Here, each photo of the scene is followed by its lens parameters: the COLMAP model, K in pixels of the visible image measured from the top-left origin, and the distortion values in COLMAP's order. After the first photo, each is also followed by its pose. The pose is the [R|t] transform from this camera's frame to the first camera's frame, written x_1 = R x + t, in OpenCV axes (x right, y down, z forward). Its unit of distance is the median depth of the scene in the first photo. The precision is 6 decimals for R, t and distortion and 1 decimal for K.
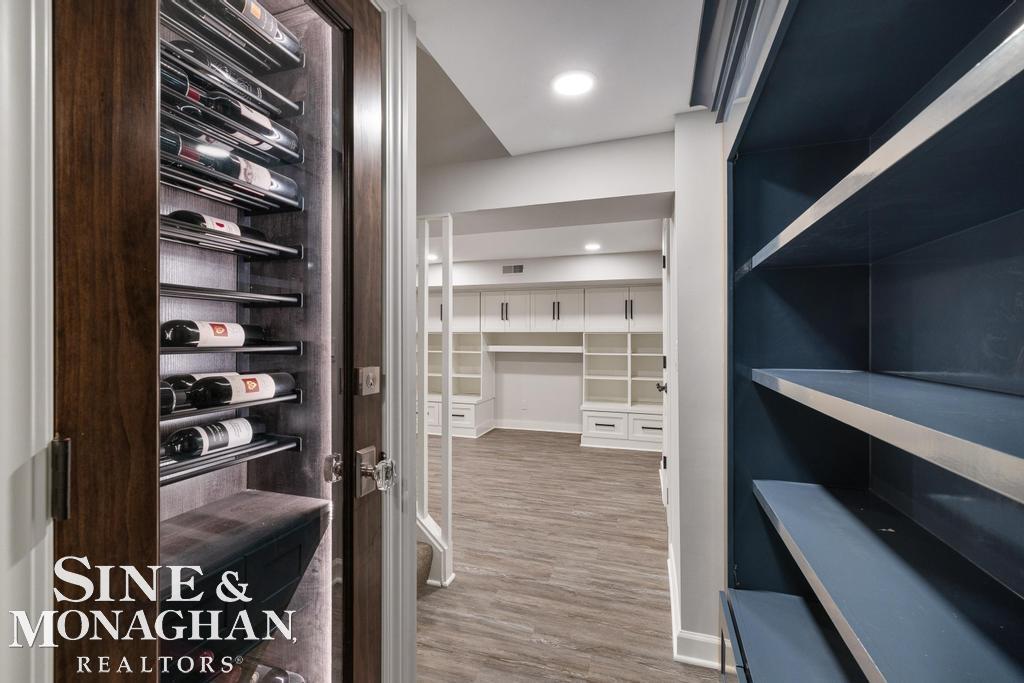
lens RADIAL K [[438.1, 0, 511.7], [0, 438.1, 339.1], [0, 0, 1]] dist [0.001607, 0.000324]
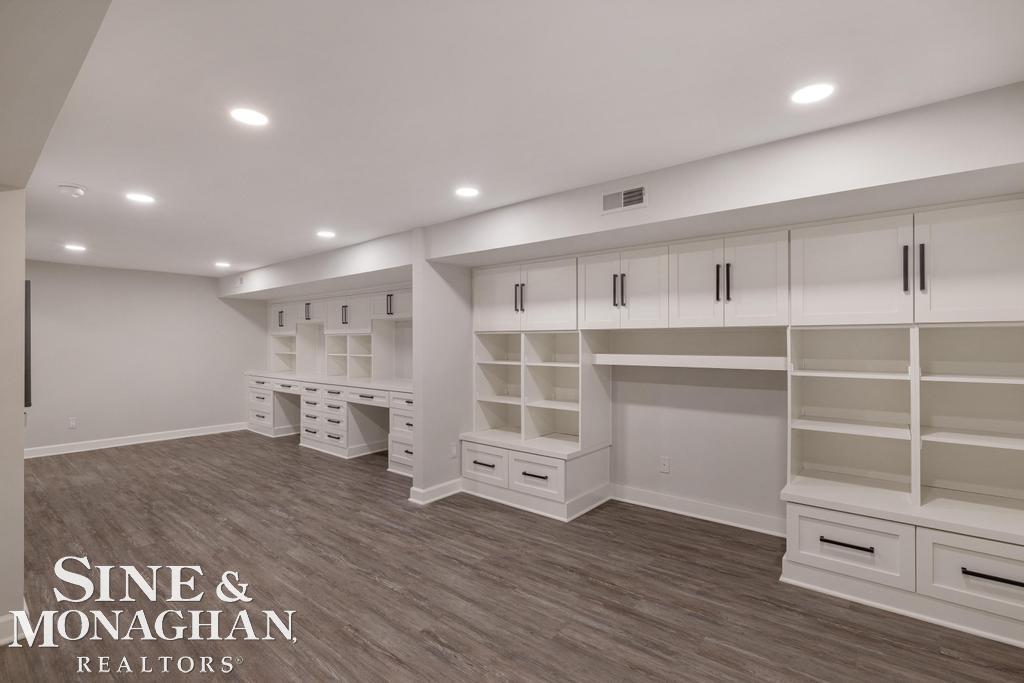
lens RADIAL K [[482.3, 0, 509.3], [0, 482.3, 338.1], [0, 0, 1]] dist [0.002305, 0.000036]
pose [[0.933663, -0.002764, -0.358143, 0.070553], [-0.002155, 0.999909, -0.013334, 0.003854], [0.358147, 0.013221, 0.933572, 0.410709]]
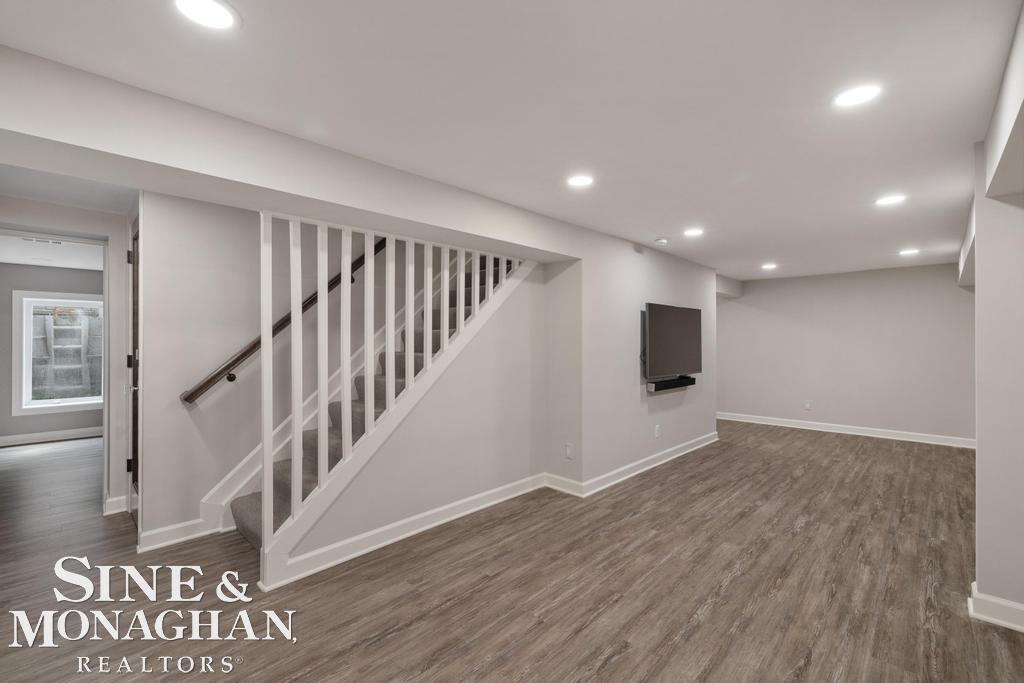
lens RADIAL K [[438.1, 0, 504.3], [0, 438.1, 340.0], [0, 0, 1]] dist [0.001607, 0.000324]
pose [[-0.444247, 0.000754, -0.895904, 0.207813], [-0.001482, 0.999998, 0.001576, 0.000713], [0.895903, 0.002028, -0.444245, 0.808349]]
